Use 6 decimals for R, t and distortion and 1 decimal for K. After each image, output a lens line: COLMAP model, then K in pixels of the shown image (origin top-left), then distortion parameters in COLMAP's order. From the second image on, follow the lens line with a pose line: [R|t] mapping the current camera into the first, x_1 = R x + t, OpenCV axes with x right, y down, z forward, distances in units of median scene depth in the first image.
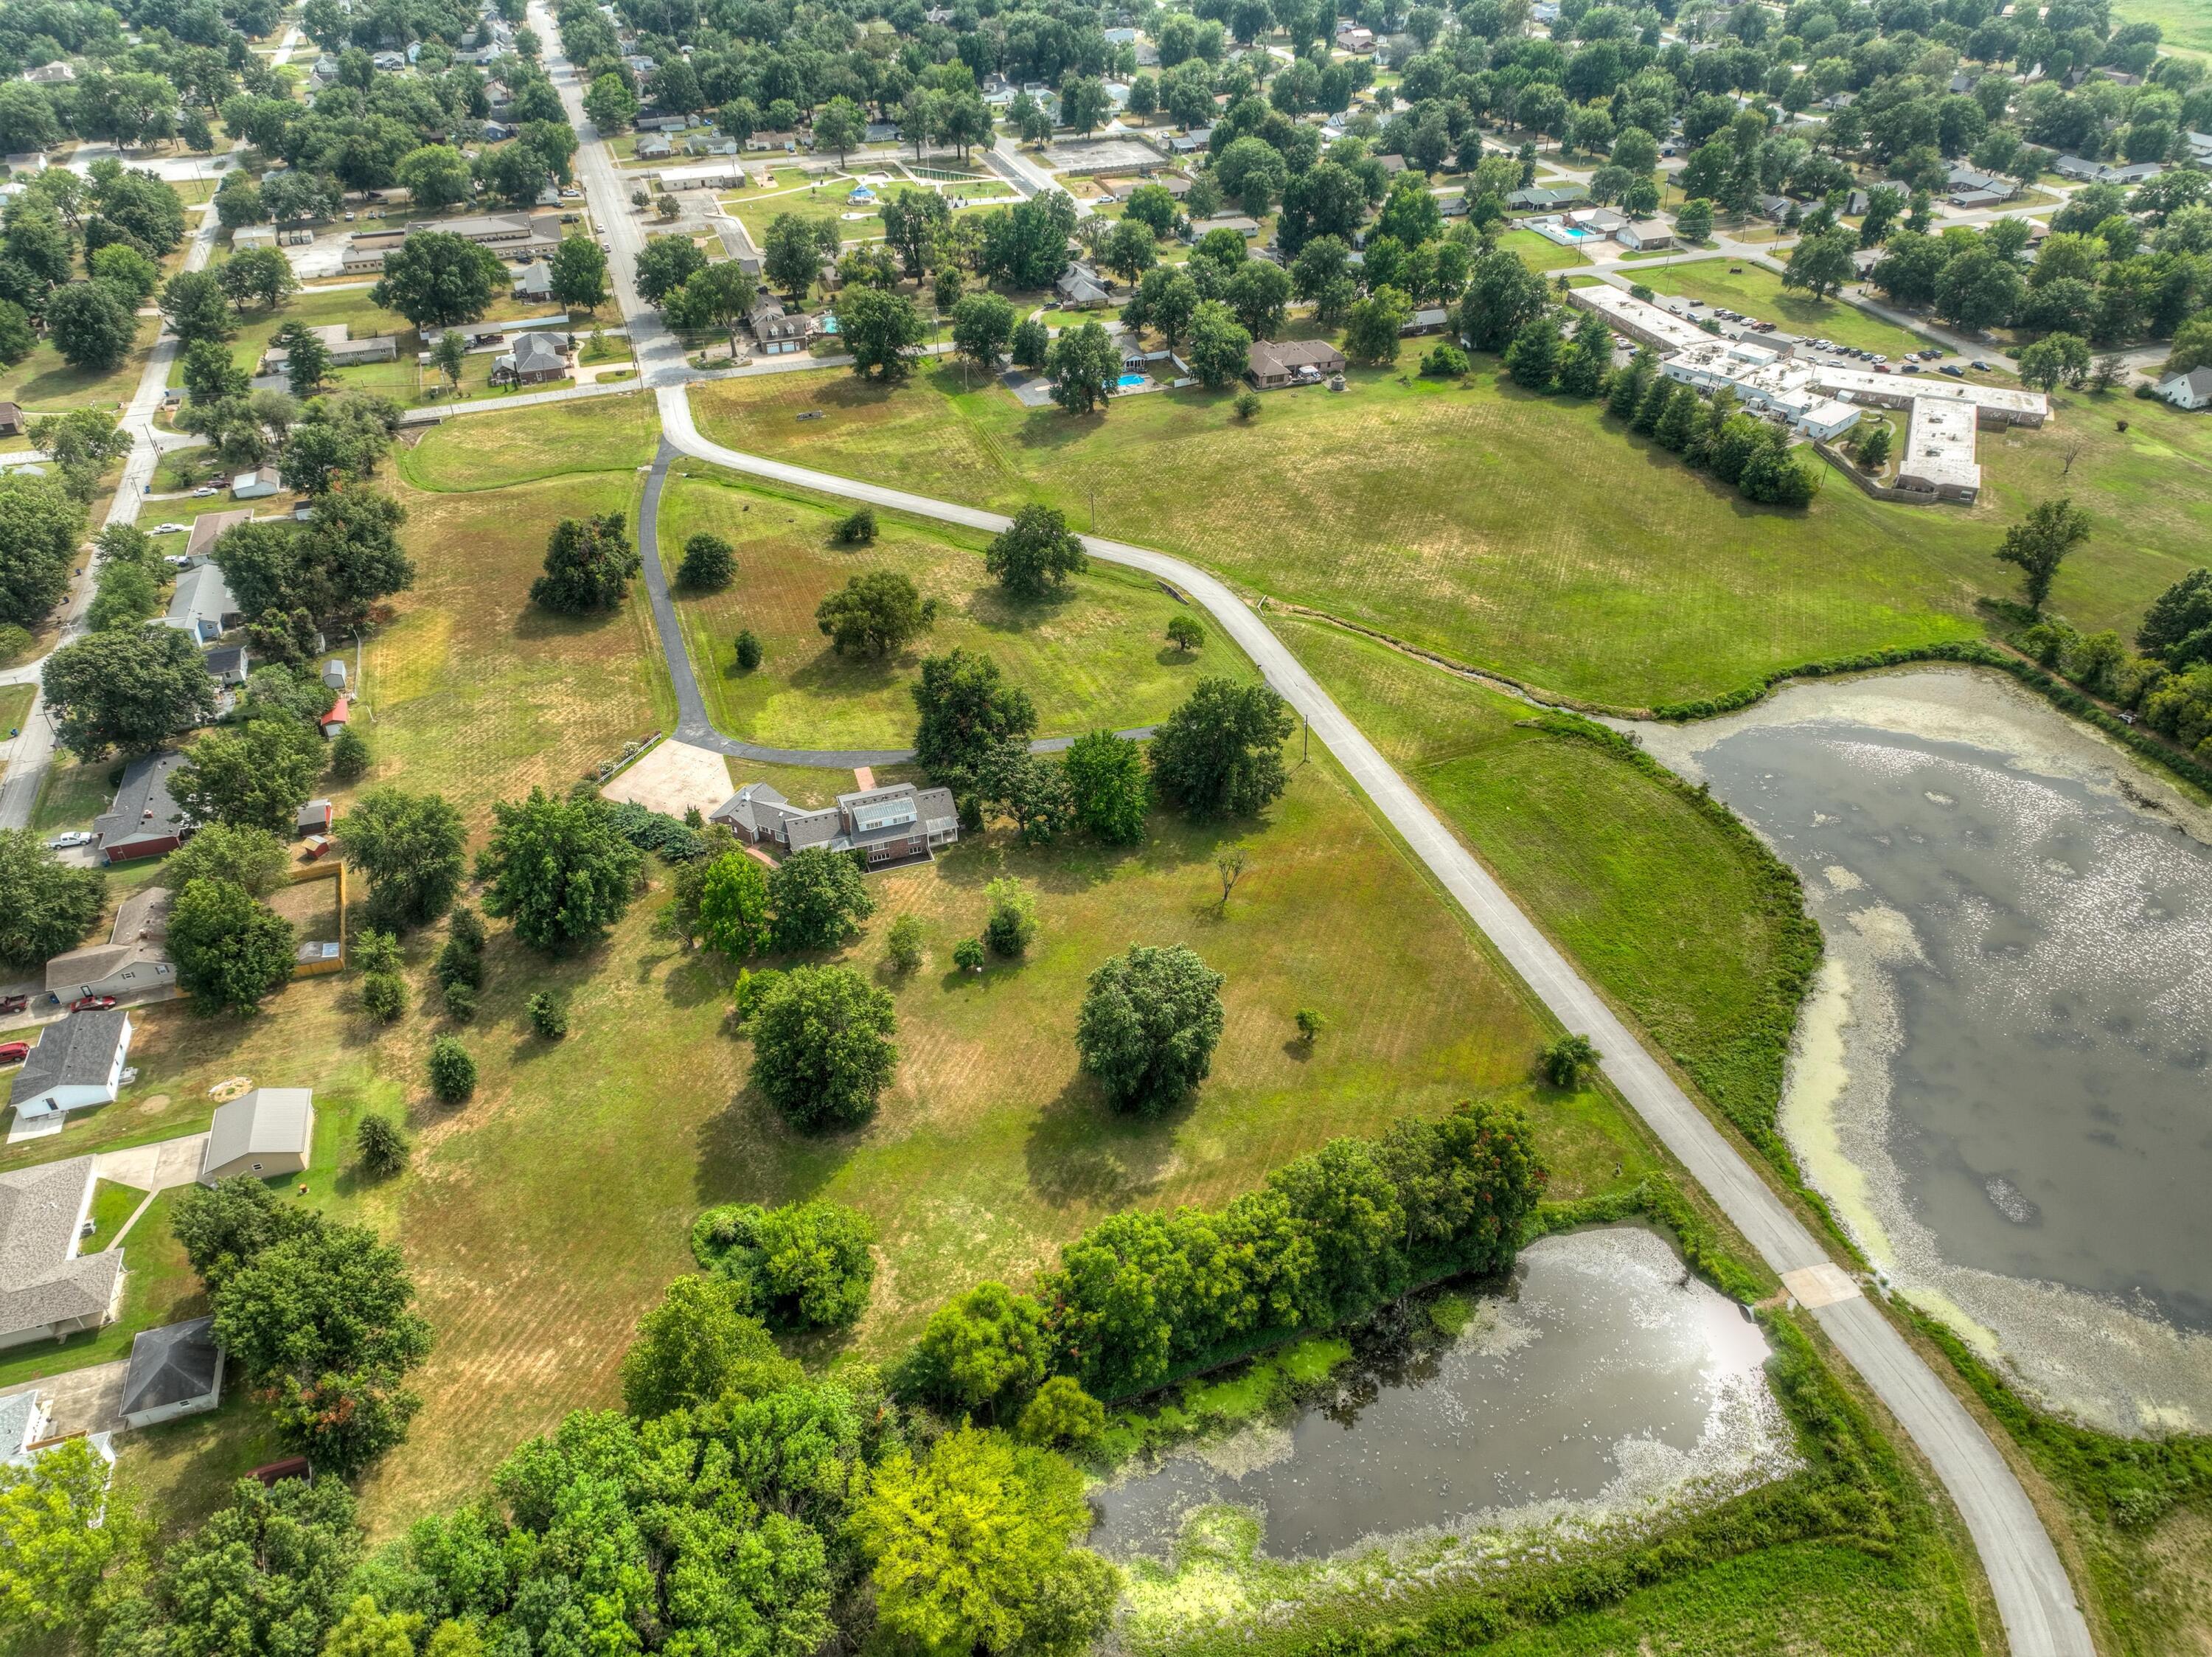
lens RADIAL K [[1537.3, 0, 1106.0], [0, 1537.3, 828.5], [0, 0, 1]] dist [0.000209, -0.001593]
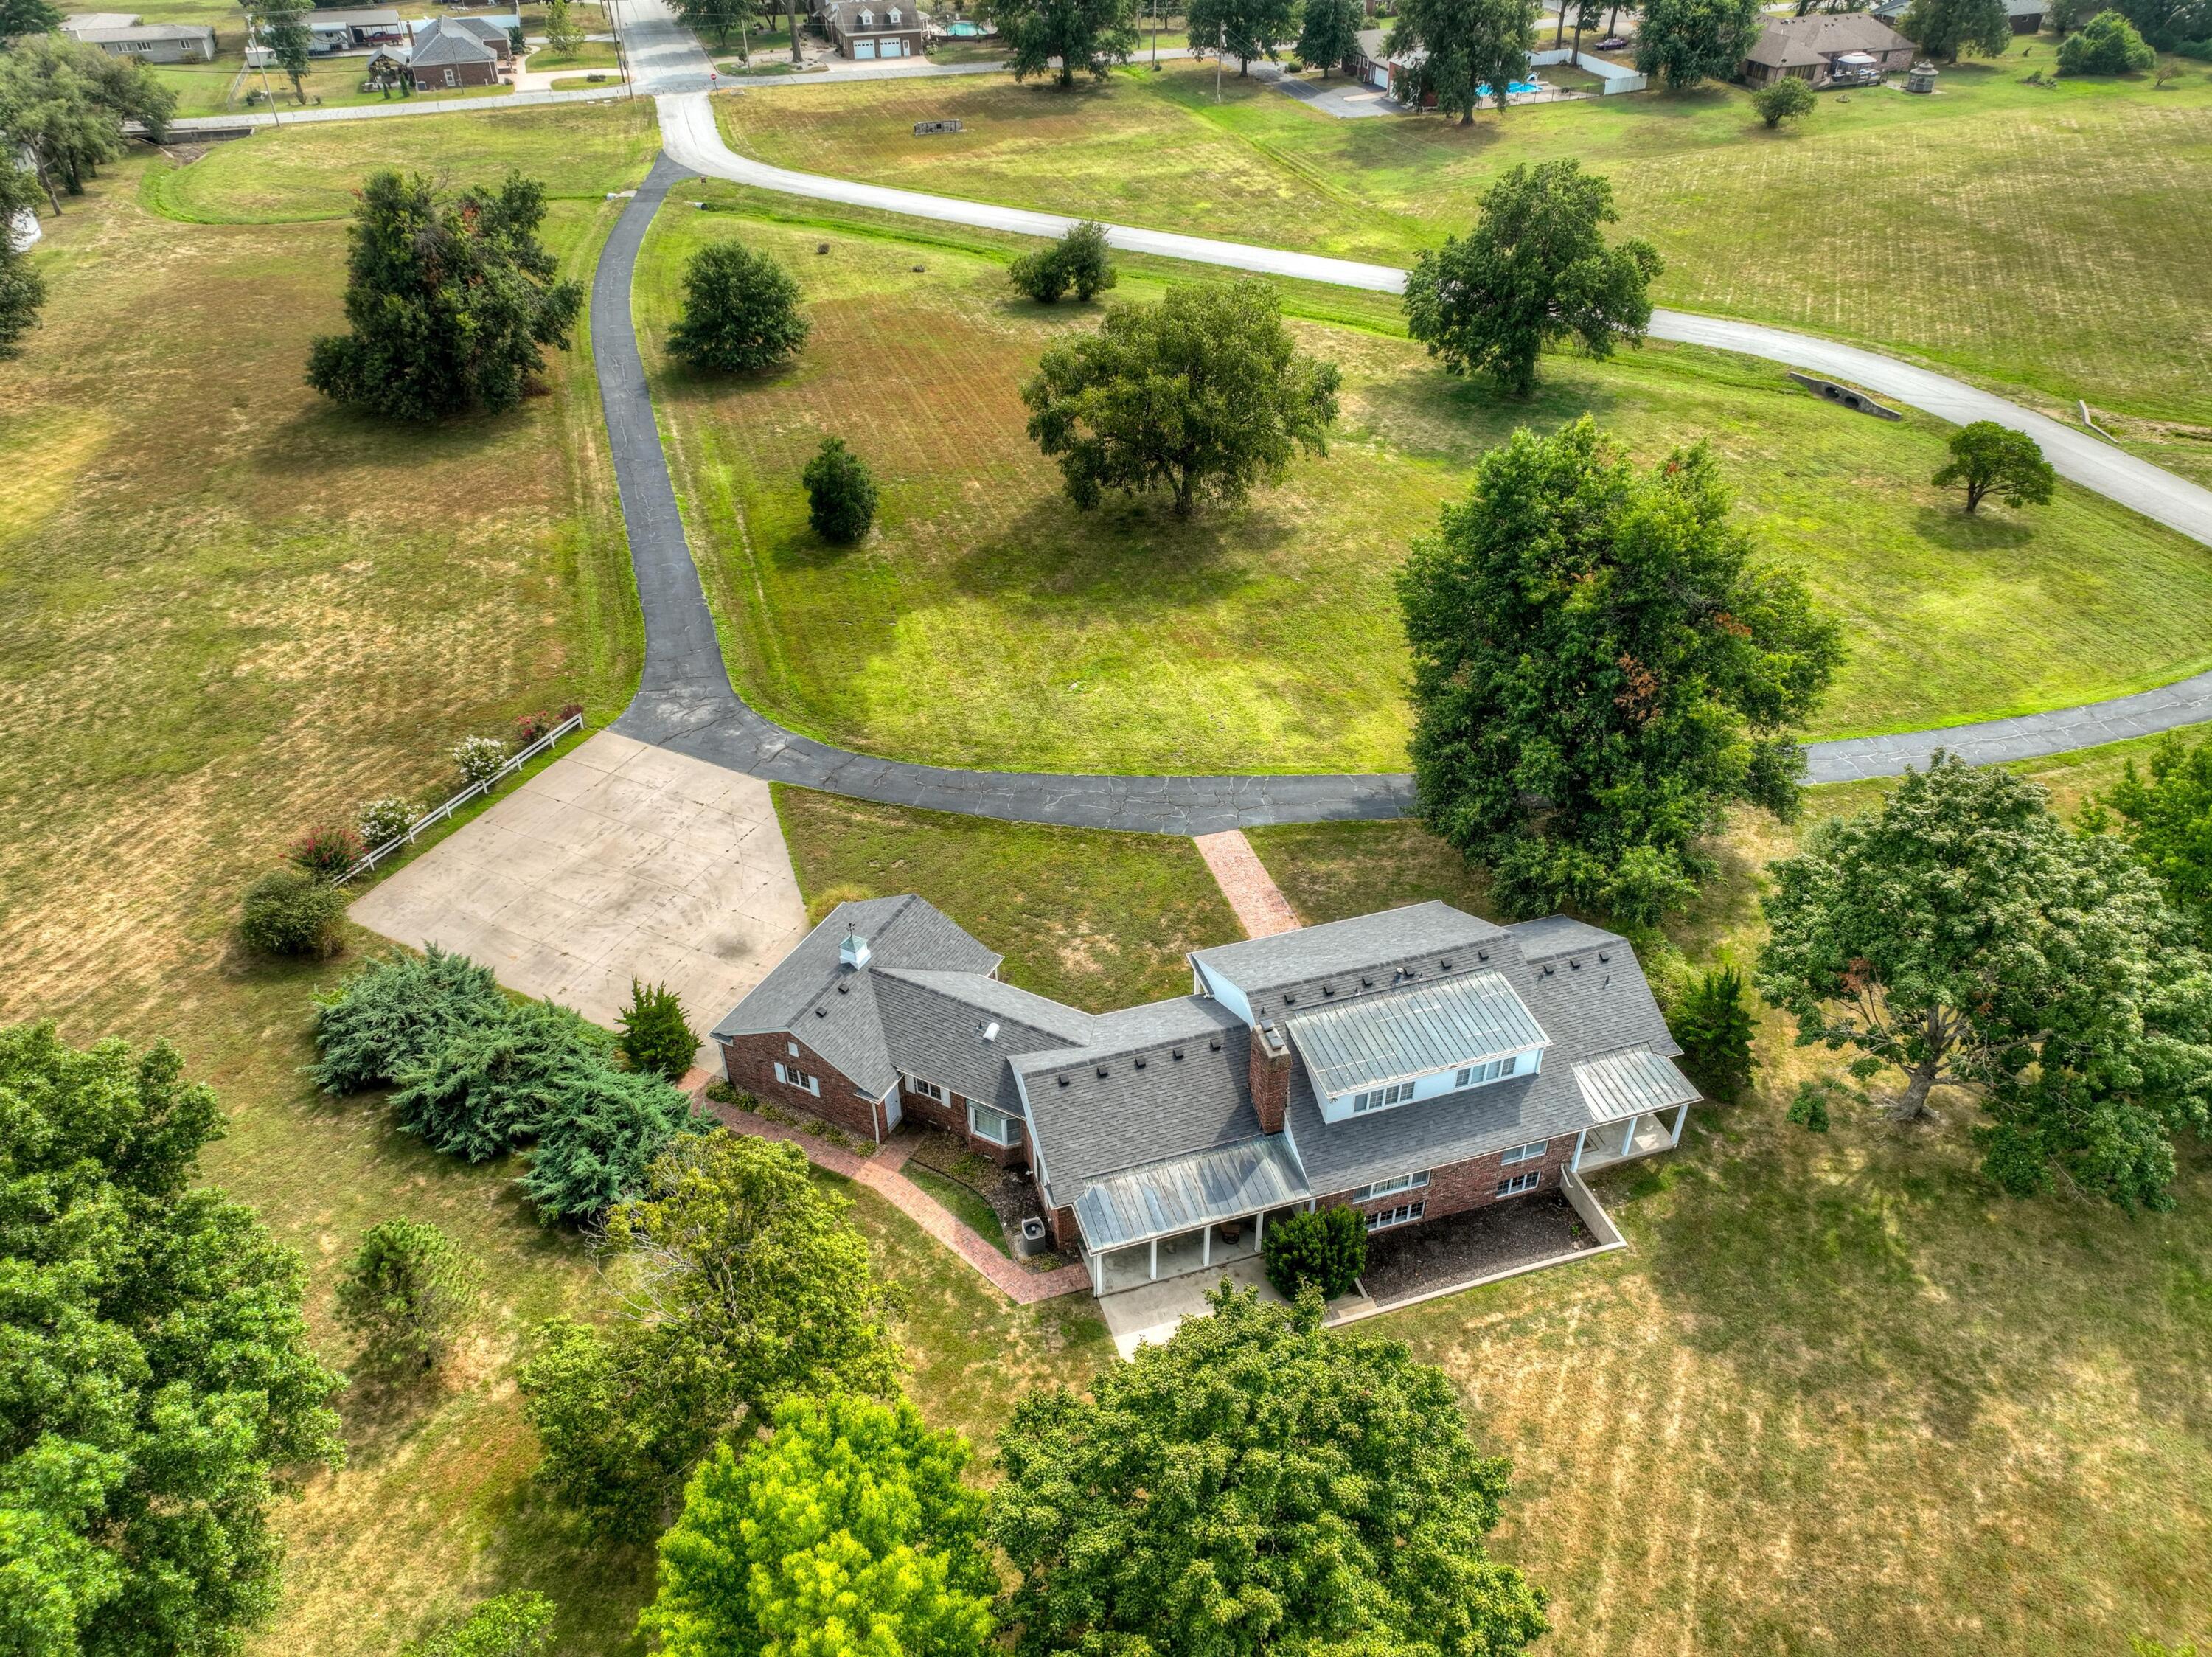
lens RADIAL K [[1538.1, 0, 1106.0], [0, 1538.1, 828.5], [0, 0, 1]] dist [0.002294, 0.002426]
pose [[0.999538, 0.015380, -0.026225, -0.148023], [-0.015306, 0.999878, 0.003007, -0.035082], [0.026268, -0.002604, 0.999652, 0.592001]]
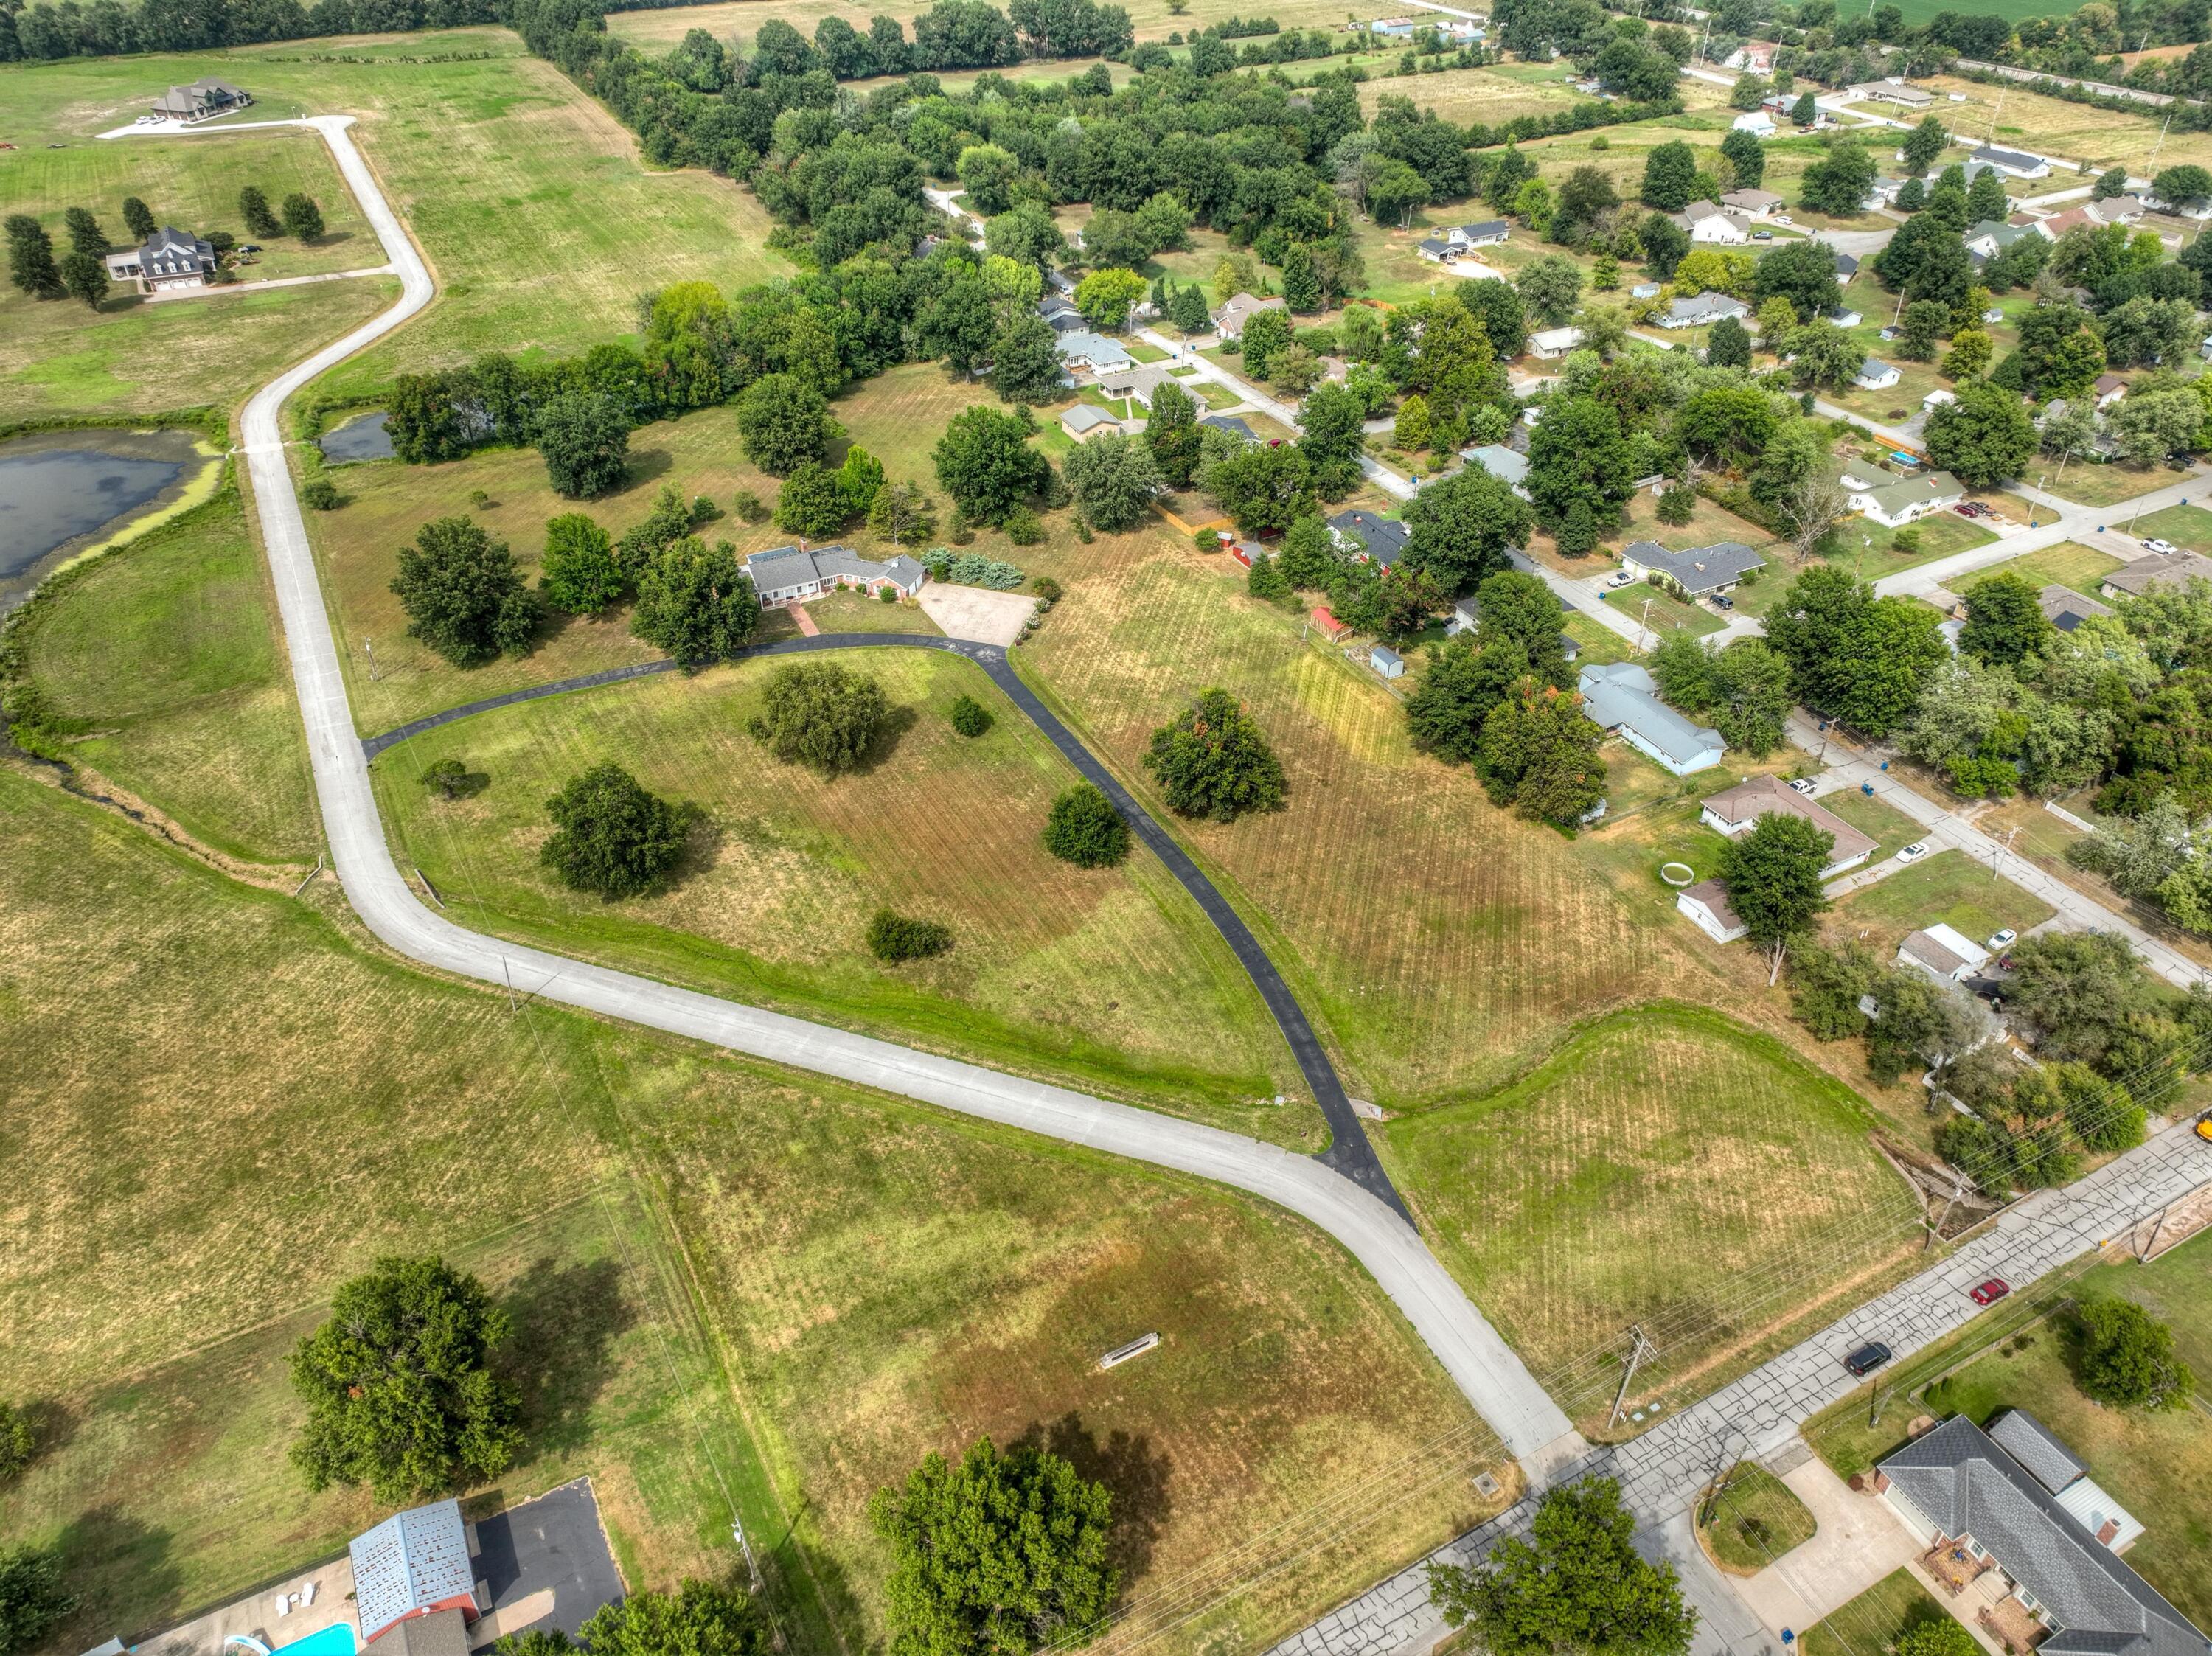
lens RADIAL K [[1537.1, 0, 1106.0], [0, 1537.1, 828.0], [0, 0, 1]] dist [0.000209, -0.001593]
pose [[-0.988820, 0.083587, -0.123484, -0.185165], [-0.093865, 0.294538, 0.951019, -0.890802], [0.115863, 0.951977, -0.283399, 1.245323]]
